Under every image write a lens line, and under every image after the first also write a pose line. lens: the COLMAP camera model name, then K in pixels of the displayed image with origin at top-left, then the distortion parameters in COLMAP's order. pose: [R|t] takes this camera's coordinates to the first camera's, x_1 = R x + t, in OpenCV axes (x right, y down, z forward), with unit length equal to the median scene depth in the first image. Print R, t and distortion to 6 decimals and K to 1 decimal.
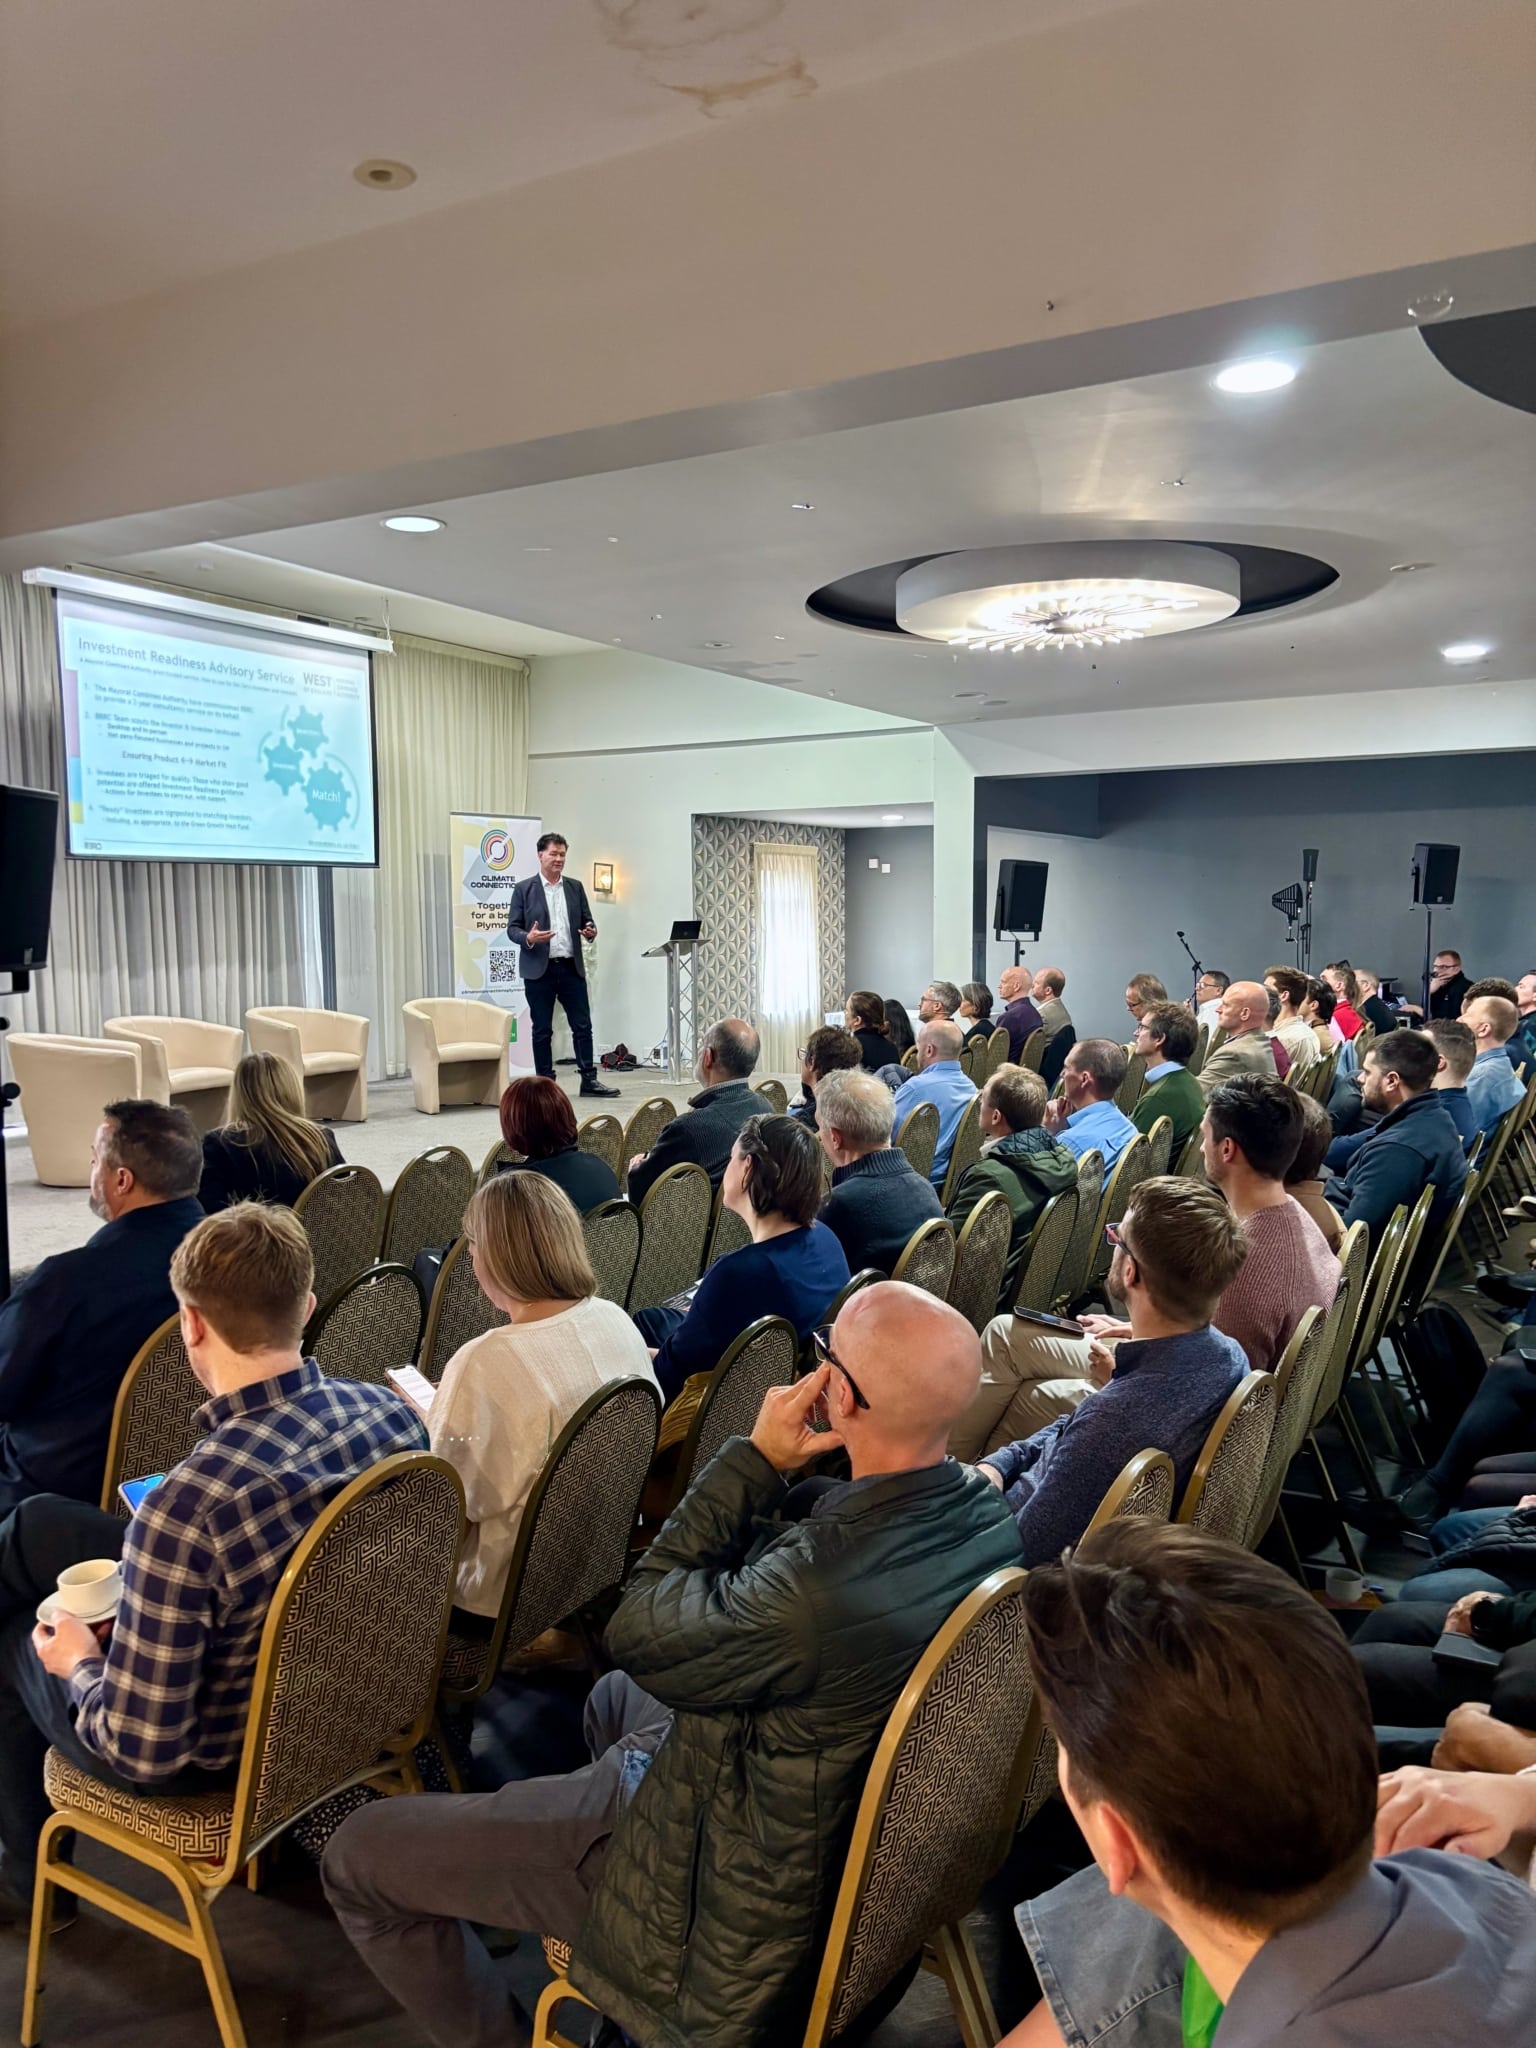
lens RADIAL K [[1578.7, 0, 758.4], [0, 1578.7, 1032.5], [0, 0, 1]] dist [0.046741, -0.008119]
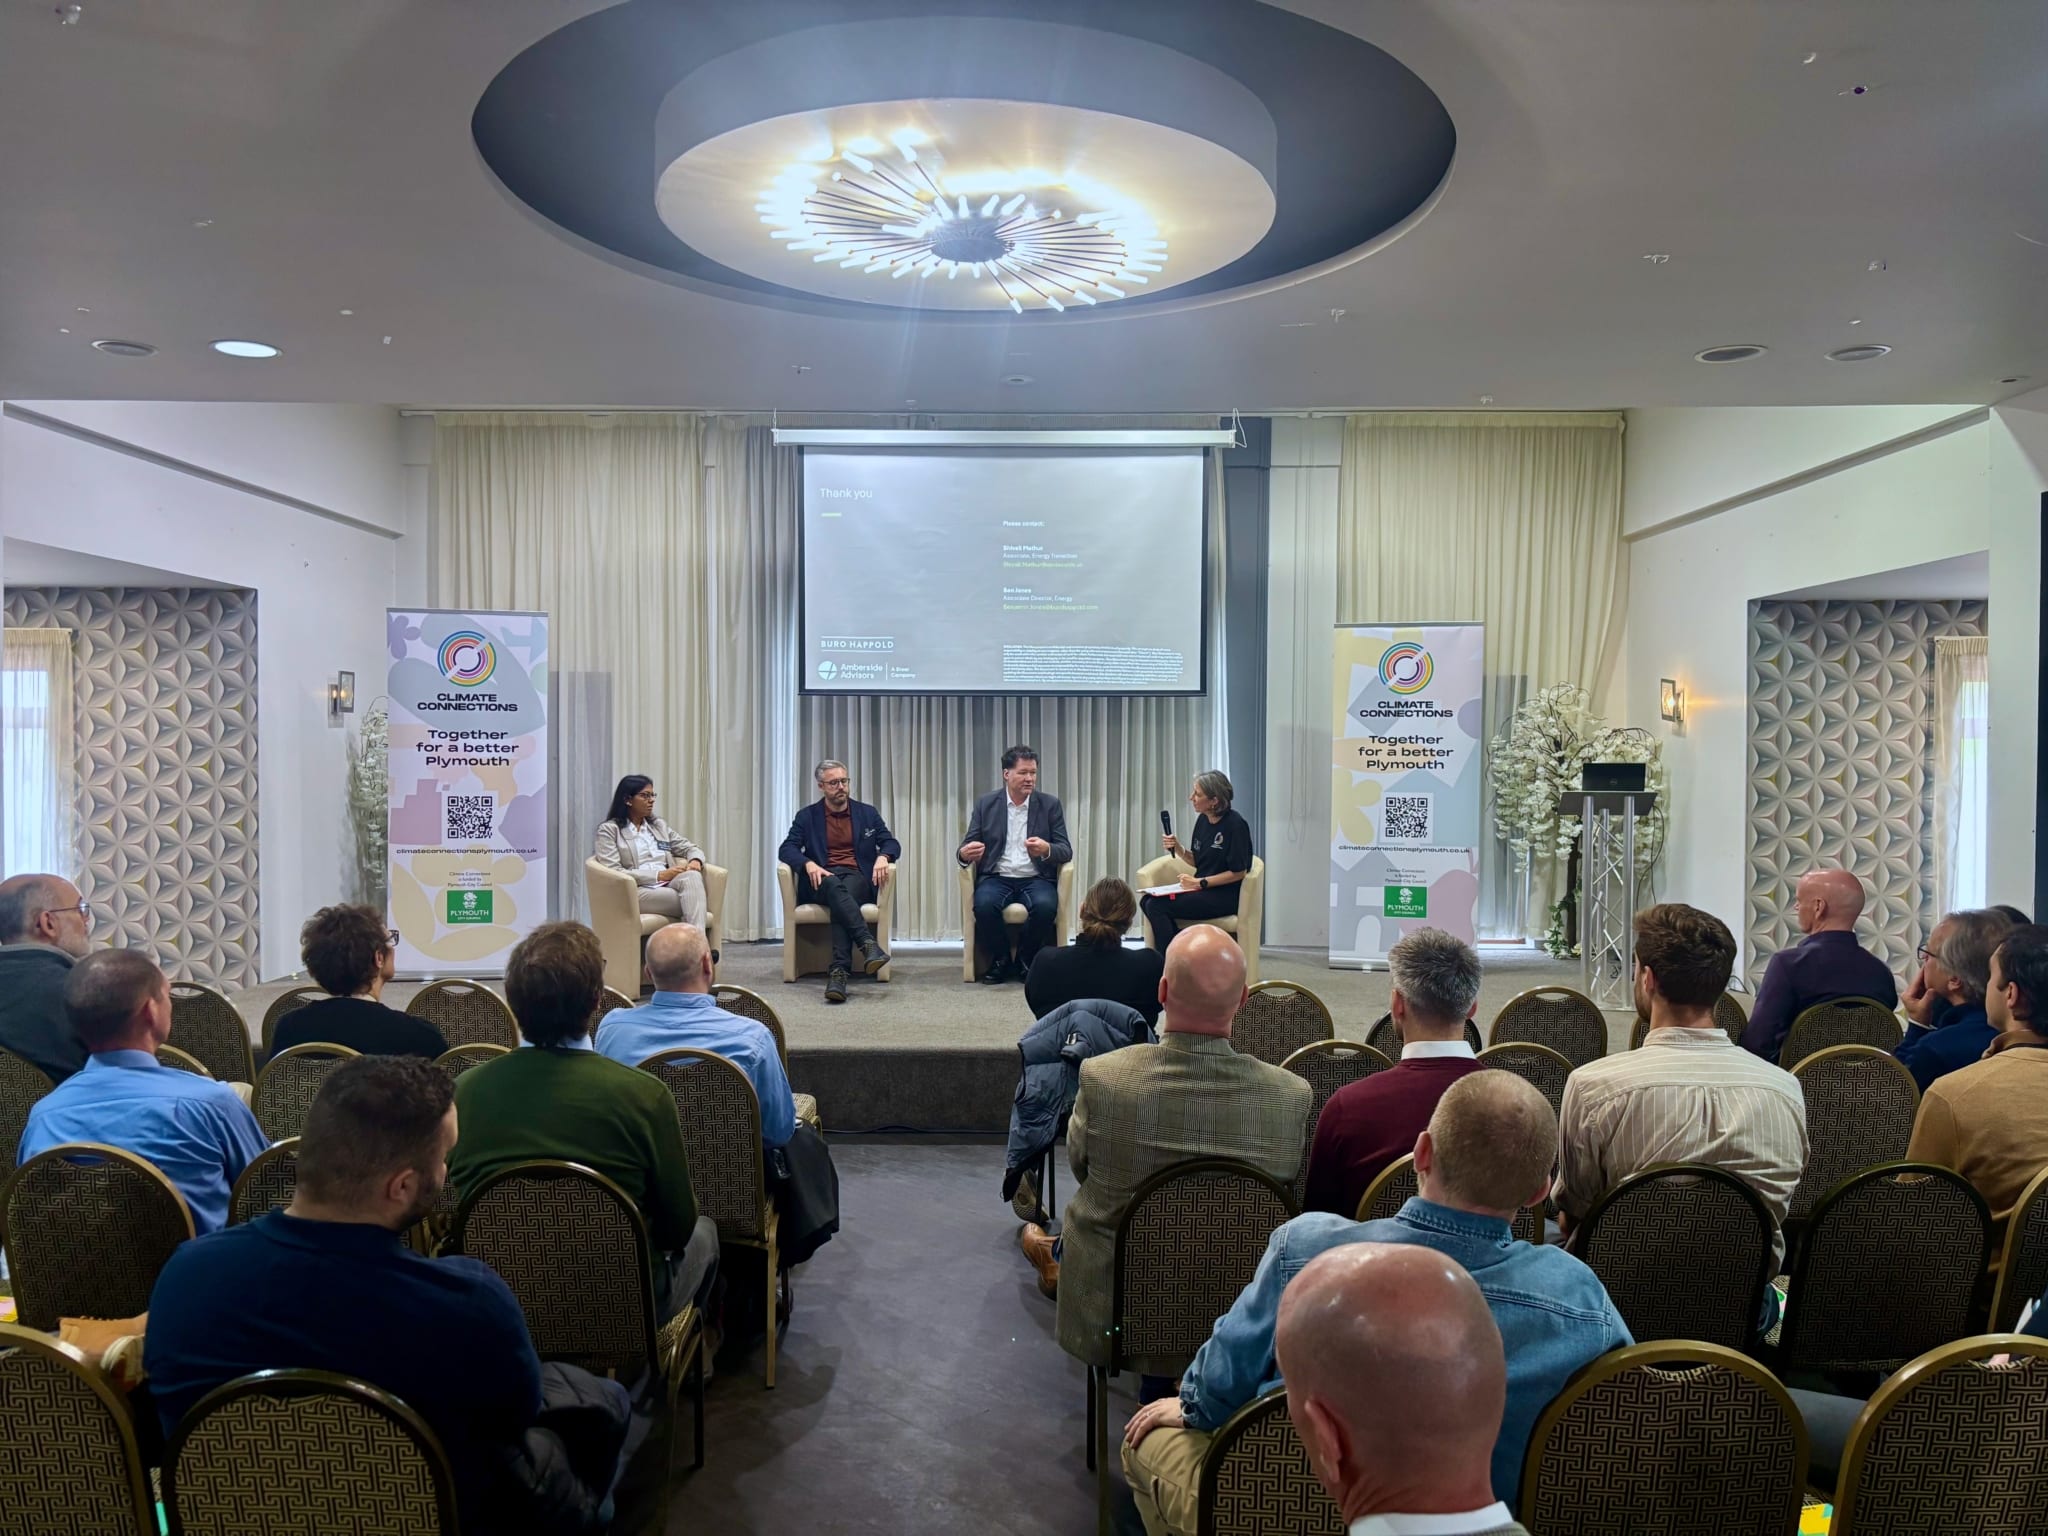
lens RADIAL K [[1542.4, 0, 1021.8], [0, 1542.4, 779.8], [0, 0, 1]] dist [0.029077, -0.008426]
pose [[0.489544, 0.025413, -0.871608, 0.407535], [-0.072079, 0.997334, -0.011405, -0.038739], [0.868994, 0.068407, 0.490071, 0.469906]]
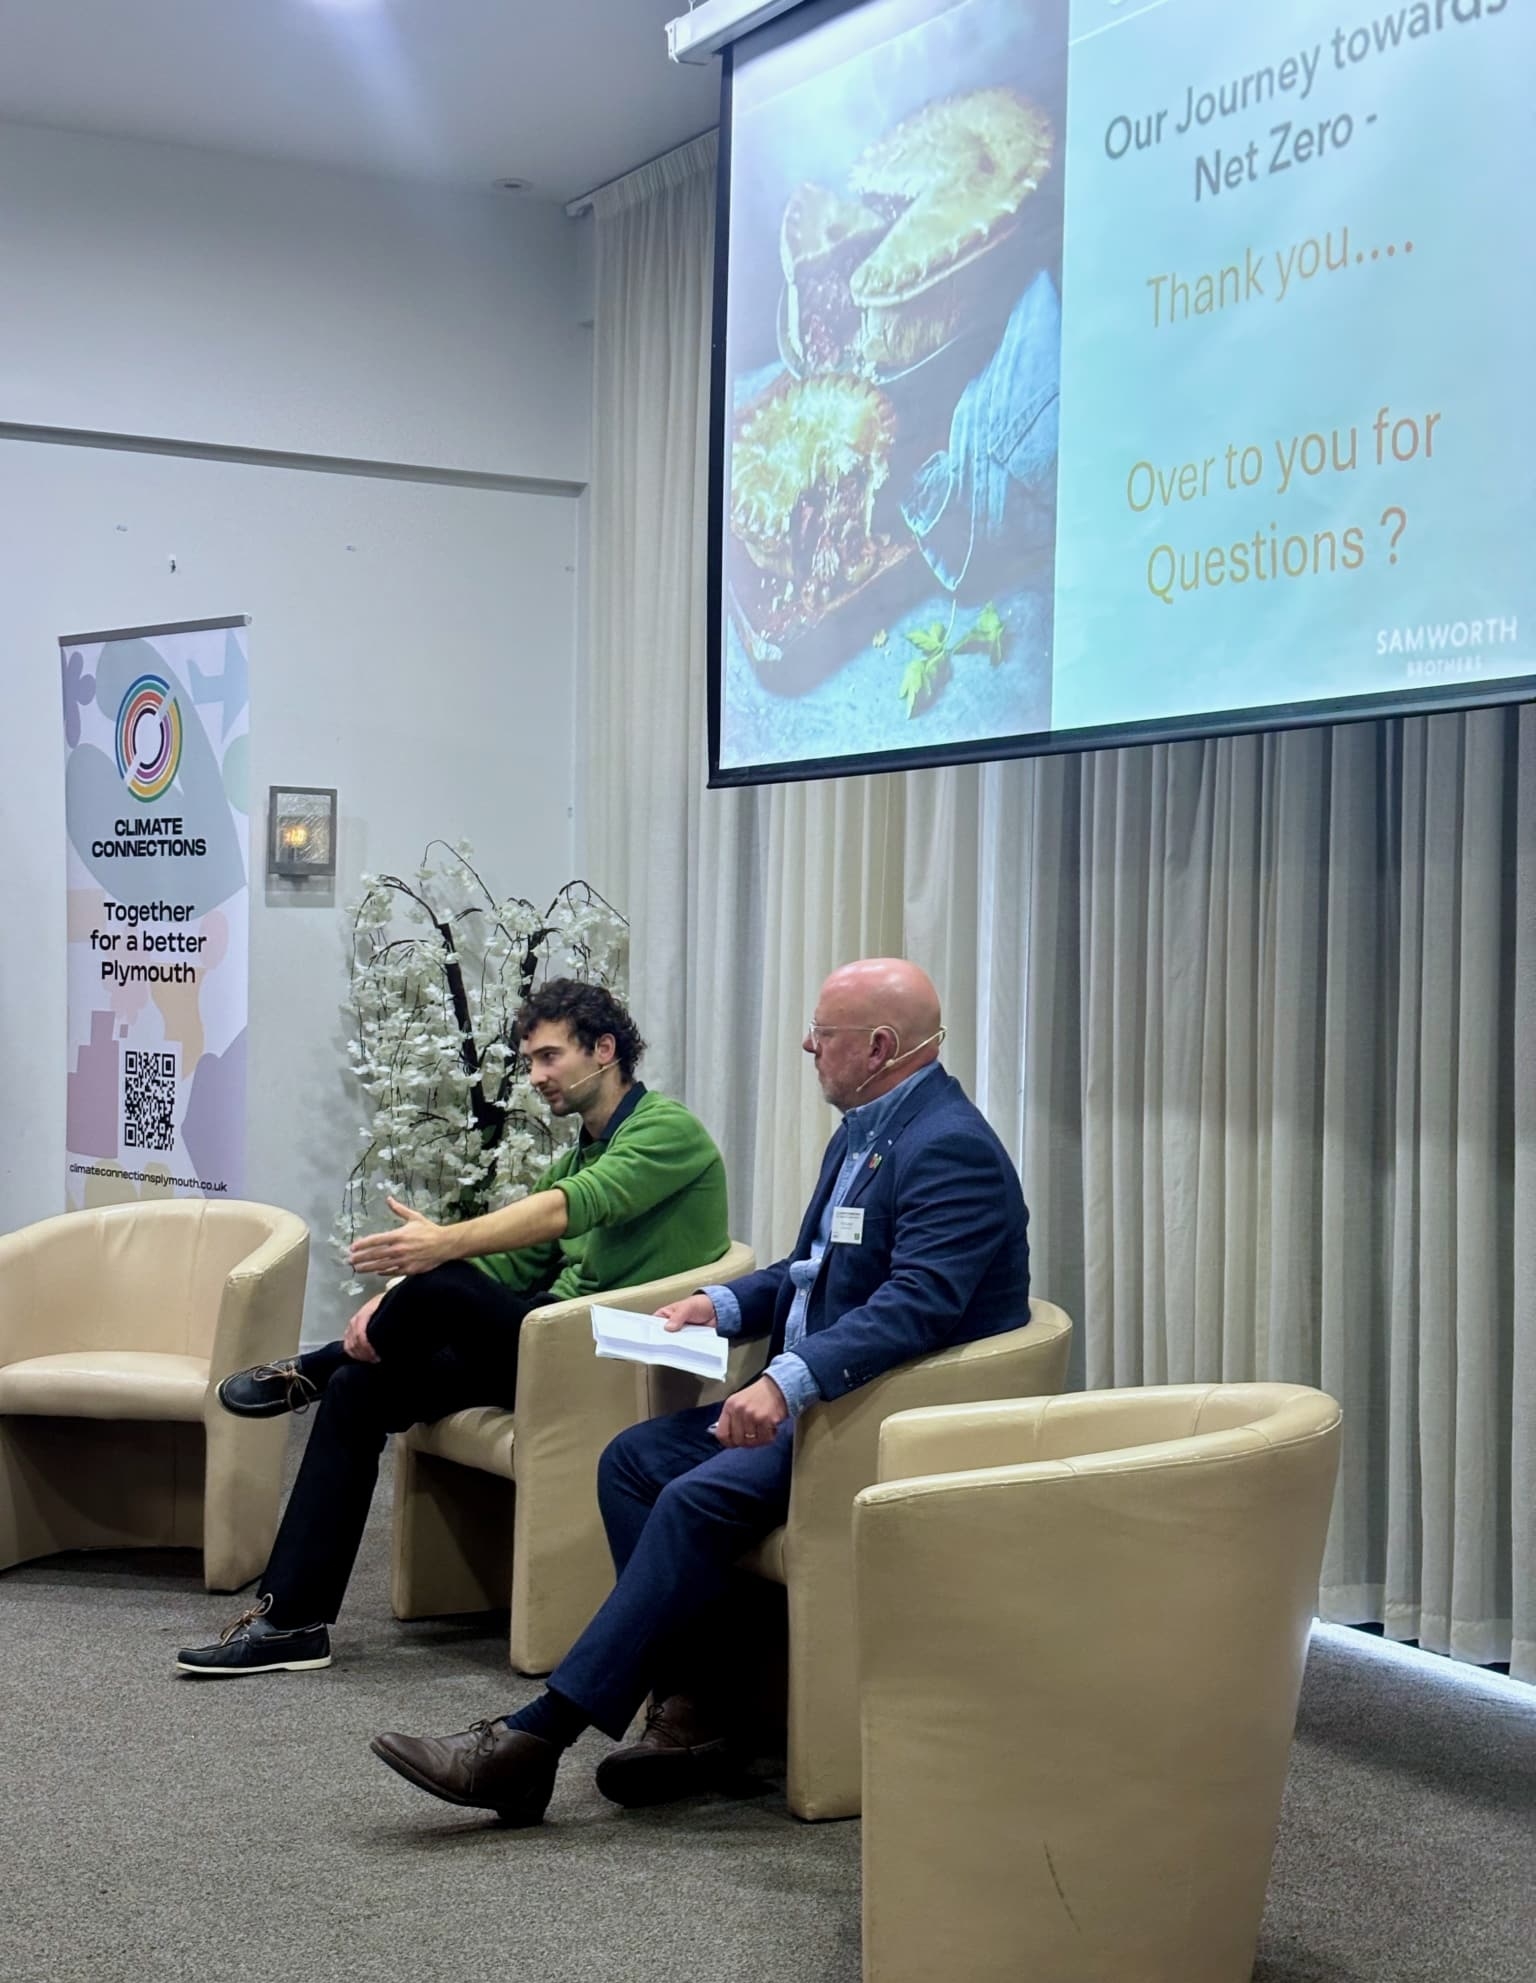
lens RADIAL K [[3042.2, 0, 761.2], [0, 3042.2, 997.0], [0, 0, 1]] dist [0.119990, 0.000000]
pose [[-0.541155, 0.001195, -0.840922, 0.111346], [-0.078648, 0.995544, 0.052027, -0.074005], [0.837237, 0.094292, -0.538650, 1.035285]]
